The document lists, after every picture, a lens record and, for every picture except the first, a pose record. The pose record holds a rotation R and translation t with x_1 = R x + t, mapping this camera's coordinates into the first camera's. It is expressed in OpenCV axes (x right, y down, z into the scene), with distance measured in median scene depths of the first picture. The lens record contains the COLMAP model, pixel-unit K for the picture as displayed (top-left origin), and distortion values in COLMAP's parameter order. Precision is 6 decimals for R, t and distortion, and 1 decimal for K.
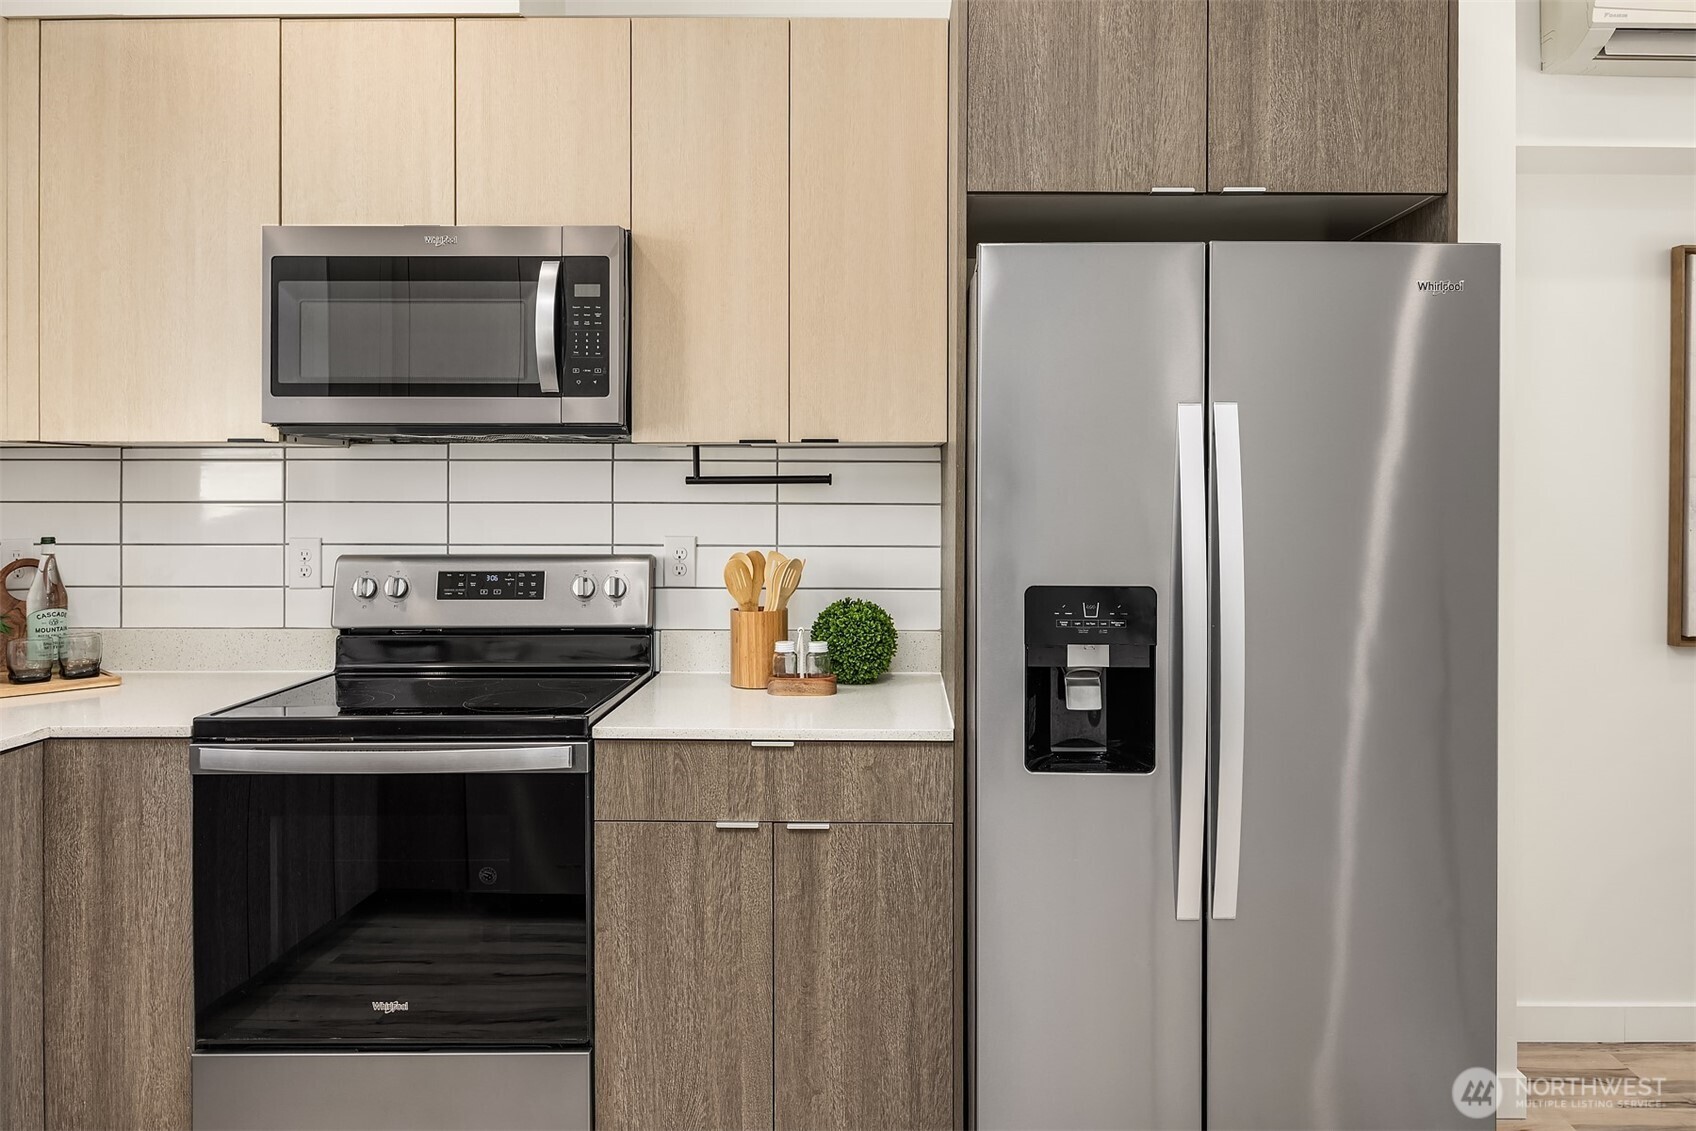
lens RADIAL K [[1161.4, 0, 916.3], [0, 1161.4, 483.0], [0, 0, 1]] dist [-0.006240, -0.001098]
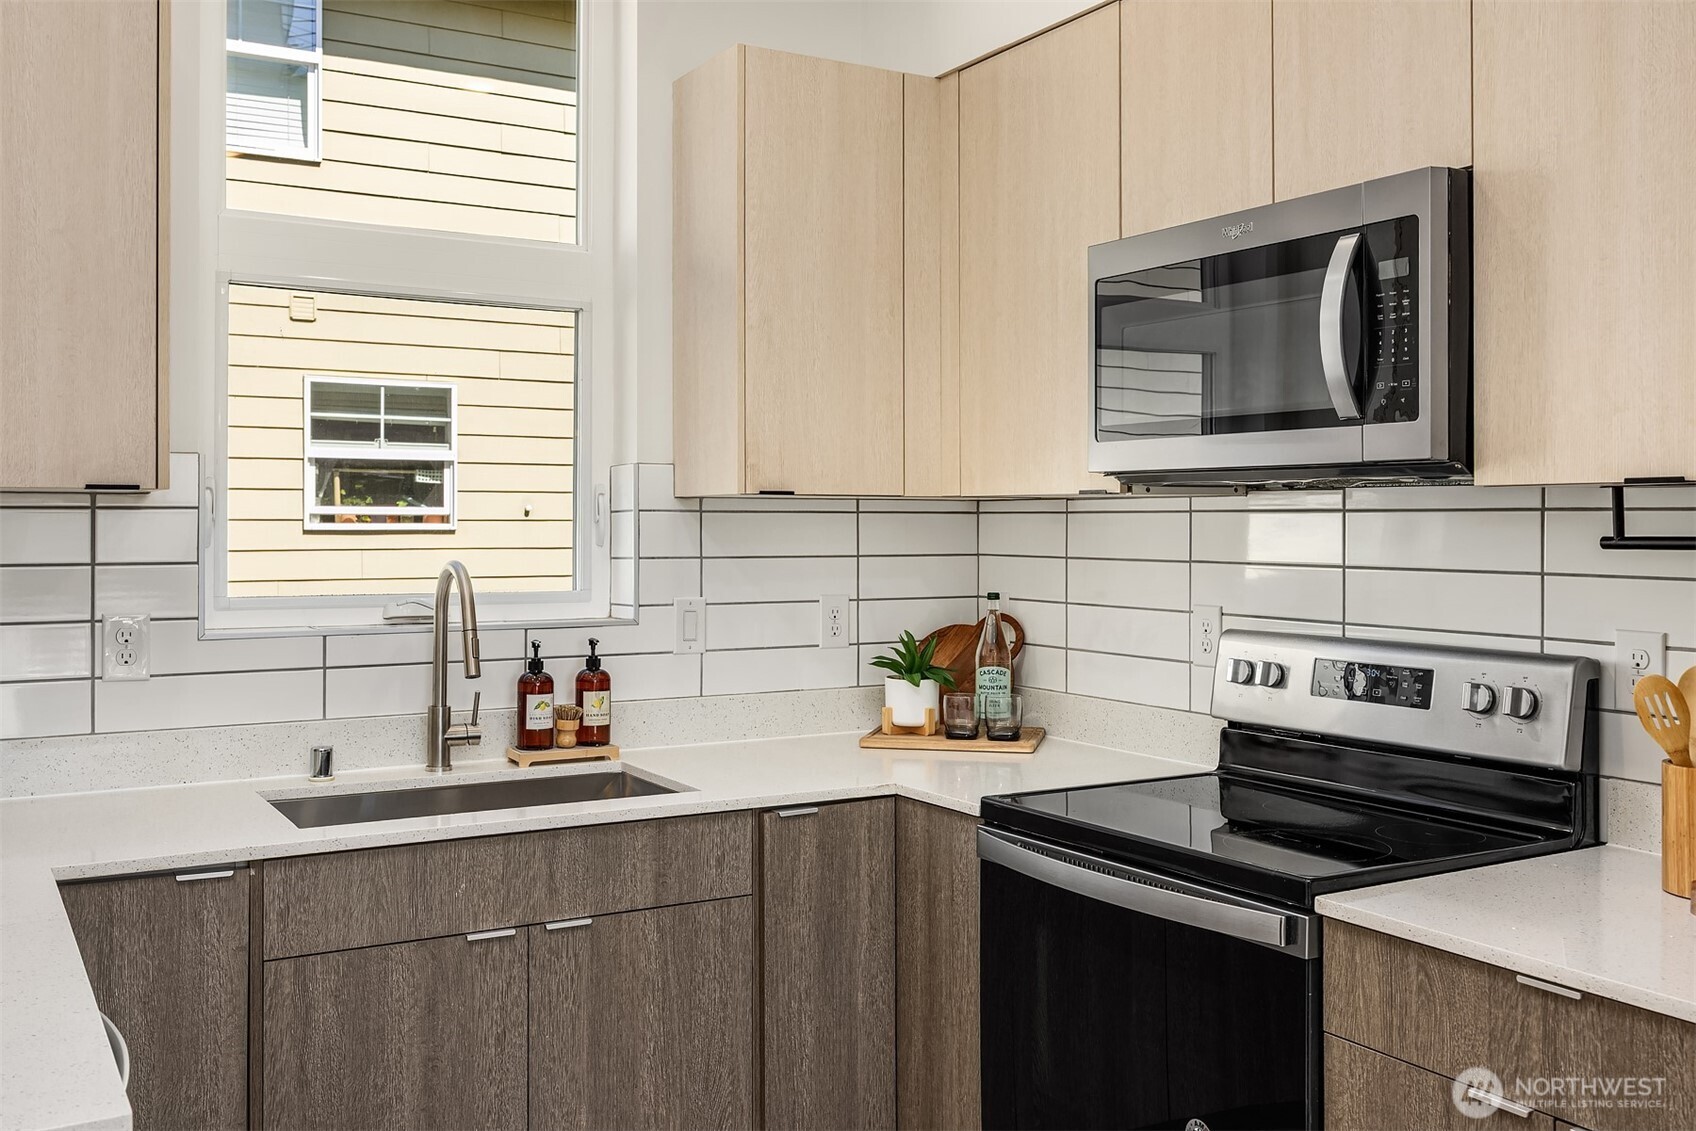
lens RADIAL K [[1542.9, 0, 835.4], [0, 1542.9, 525.2], [0, 0, 1]] dist [-0.003734, -0.002262]
pose [[0.501722, 0.001805, -0.865027, 0.375999], [0.001416, 0.999995, 0.002908, -0.017739], [0.865028, -0.002684, 0.501717, 0.275148]]
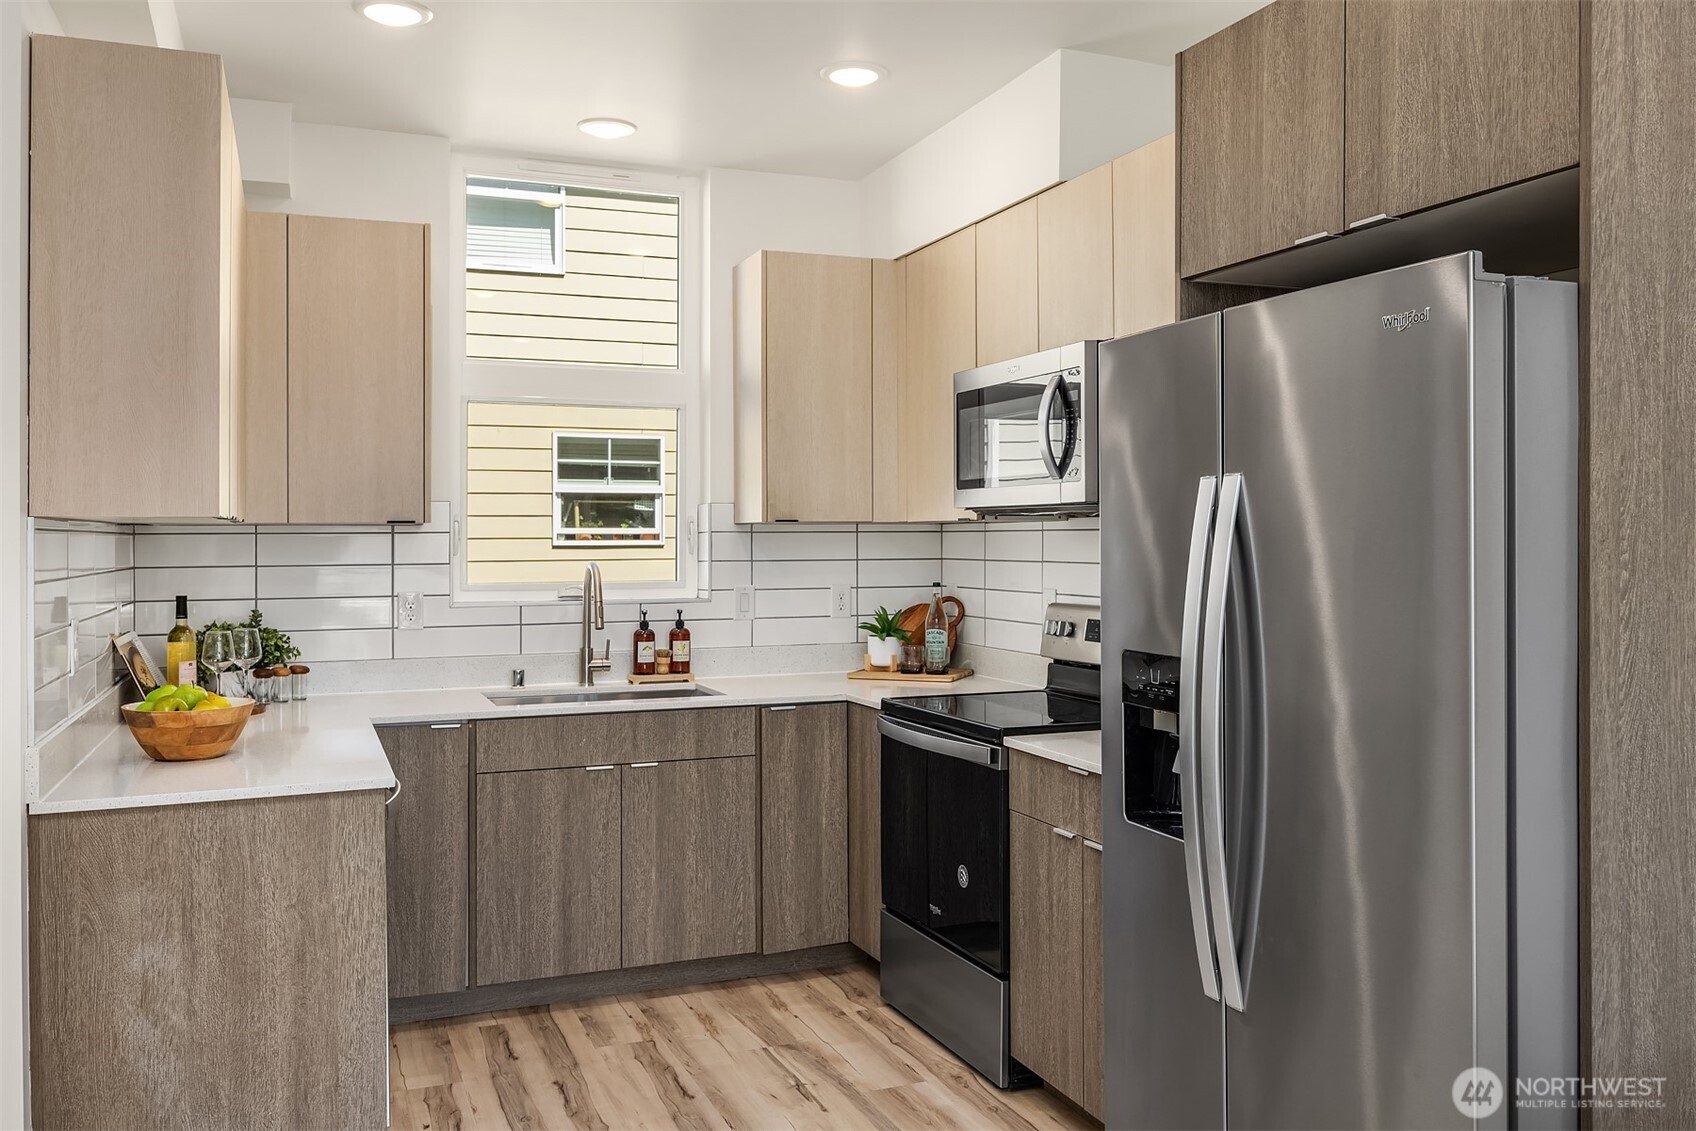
lens RADIAL K [[1358.2, 0, 859.6], [0, 1358.2, 528.9], [0, 0, 1]] dist [-0.016246, -0.005468]
pose [[0.383463, -0.008512, -0.923517, 1.067323], [0.007892, 0.999951, -0.005939, -0.018020], [0.923523, -0.005011, 0.383511, 0.252811]]
